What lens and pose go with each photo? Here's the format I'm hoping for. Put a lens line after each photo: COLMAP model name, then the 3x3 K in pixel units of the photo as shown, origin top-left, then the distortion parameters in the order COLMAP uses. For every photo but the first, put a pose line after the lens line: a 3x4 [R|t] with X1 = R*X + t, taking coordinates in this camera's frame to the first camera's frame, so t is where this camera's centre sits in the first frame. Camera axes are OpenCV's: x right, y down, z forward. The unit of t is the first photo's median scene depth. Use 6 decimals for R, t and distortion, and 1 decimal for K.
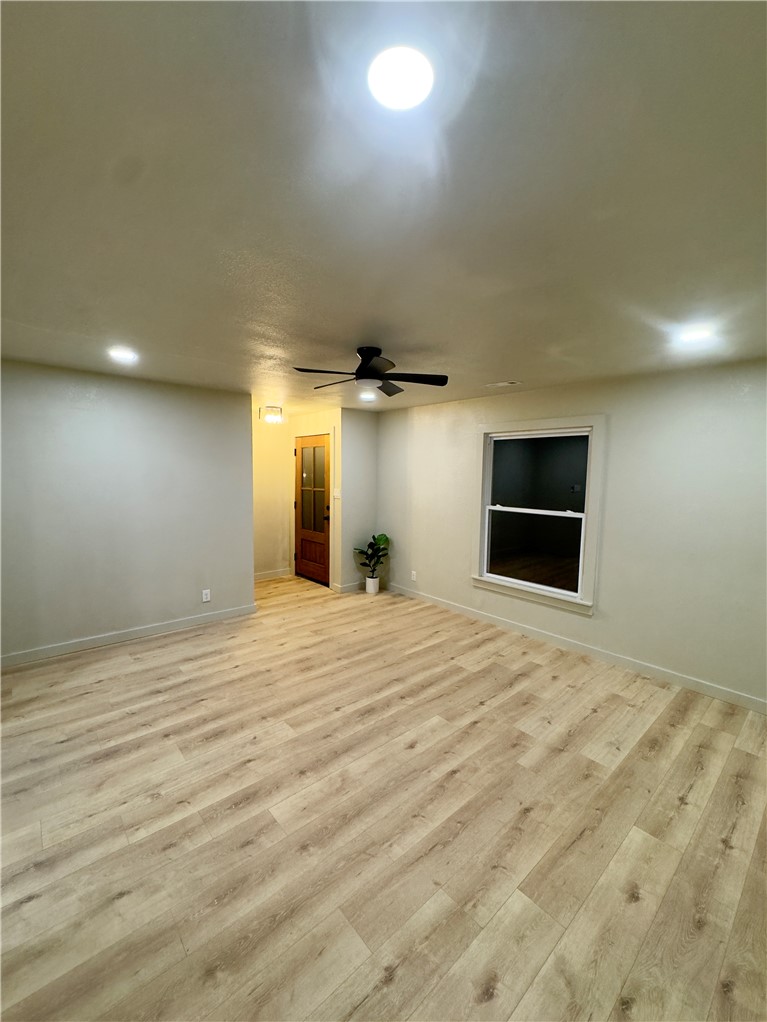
lens RADIAL K [[409.3, 0, 376.0], [0, 409.3, 511.3], [0, 0, 1]] dist [-0.000407, 0.000062]
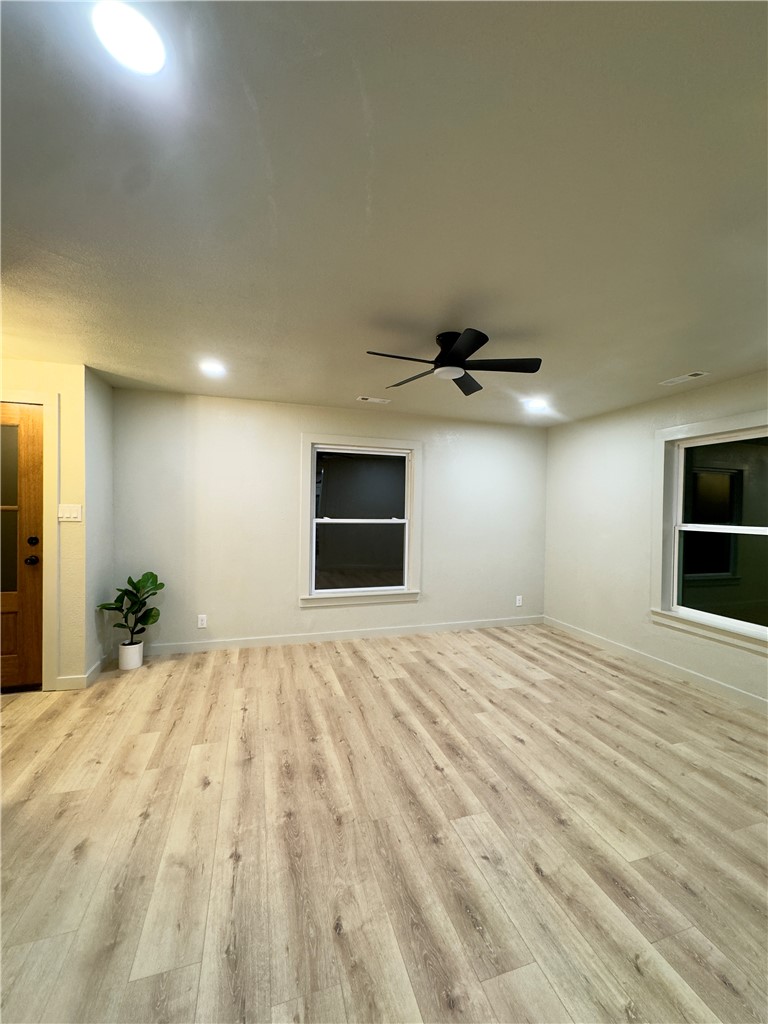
lens RADIAL K [[410.1, 0, 376.5], [0, 410.1, 512.3], [0, 0, 1]] dist [-0.000407, 0.000062]
pose [[0.406196, -0.017817, 0.913612, -0.726356], [0.075886, 0.997014, -0.014296, -0.005389], [-0.910630, 0.075137, 0.406335, 0.639523]]
